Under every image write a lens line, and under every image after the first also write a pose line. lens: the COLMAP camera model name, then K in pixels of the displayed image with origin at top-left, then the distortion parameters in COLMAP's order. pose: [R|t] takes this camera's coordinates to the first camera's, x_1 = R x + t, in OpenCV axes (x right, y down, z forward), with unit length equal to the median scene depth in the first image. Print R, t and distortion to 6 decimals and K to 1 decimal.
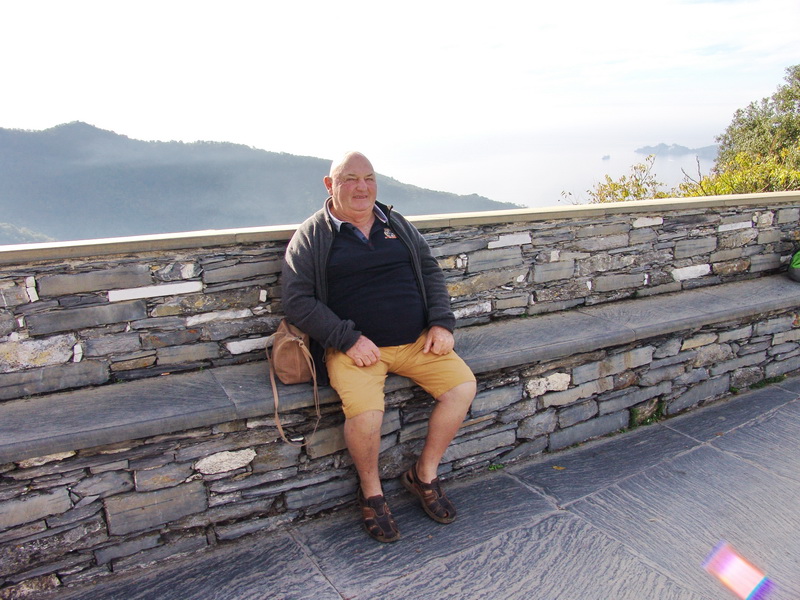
lens RADIAL K [[671.7, 0, 397.5], [0, 671.7, 299.5], [0, 0, 1]] dist [-0.148339, 0.137381]
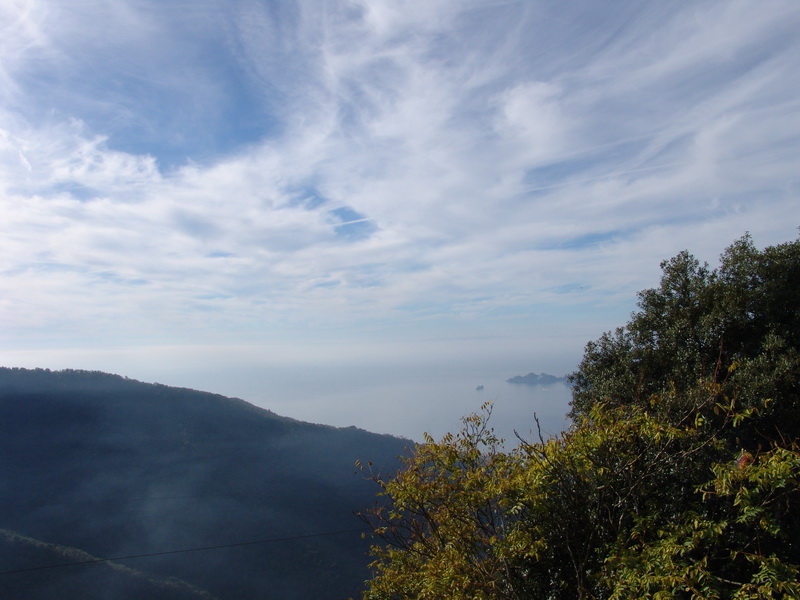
lens RADIAL K [[671.7, 0, 403.0], [0, 671.7, 296.9], [0, 0, 1]] dist [-0.148339, 0.137381]
pose [[0.982768, 0.022288, 0.183492, 0.141640], [0.041547, 0.940667, -0.336778, -0.075934], [-0.180111, 0.338598, 0.923532, 0.254932]]
